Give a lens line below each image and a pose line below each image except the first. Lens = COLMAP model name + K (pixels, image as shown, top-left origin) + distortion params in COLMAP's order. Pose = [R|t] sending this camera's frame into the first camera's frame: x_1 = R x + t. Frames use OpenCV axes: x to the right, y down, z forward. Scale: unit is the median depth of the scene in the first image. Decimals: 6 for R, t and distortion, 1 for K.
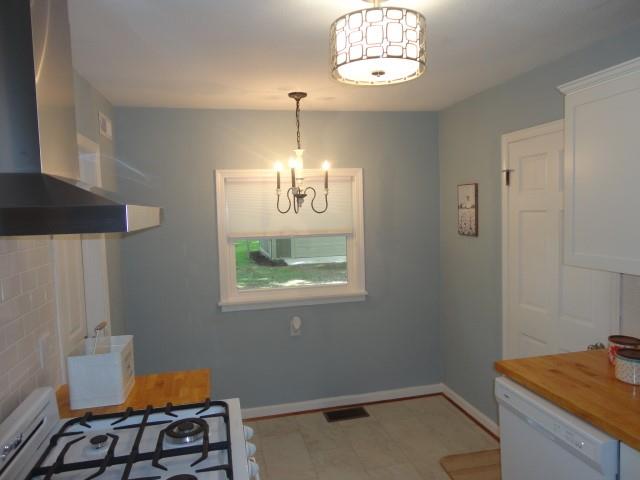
lens RADIAL K [[463.4, 0, 322.5], [0, 463.4, 239.5], [0, 0, 1]] dist [-0.020833, 0.021375]
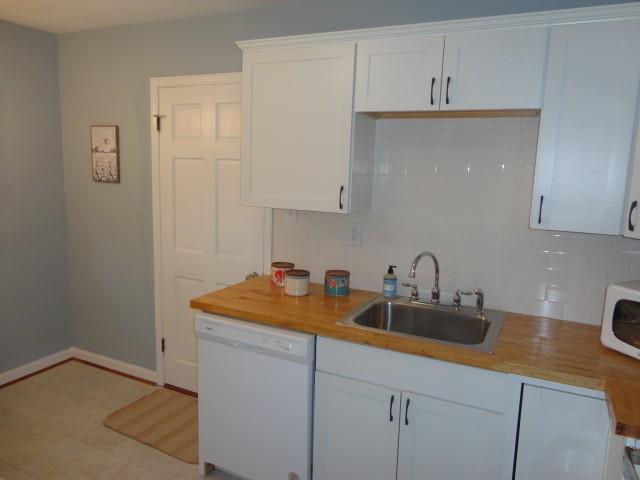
lens RADIAL K [[463.4, 0, 322.5], [0, 463.4, 239.5], [0, 0, 1]] dist [-0.020833, 0.021375]
pose [[0.620827, -0.064113, 0.781321, -0.172069], [-0.006168, 0.996220, 0.086648, 0.027000], [-0.783923, -0.058613, 0.618085, 0.096591]]
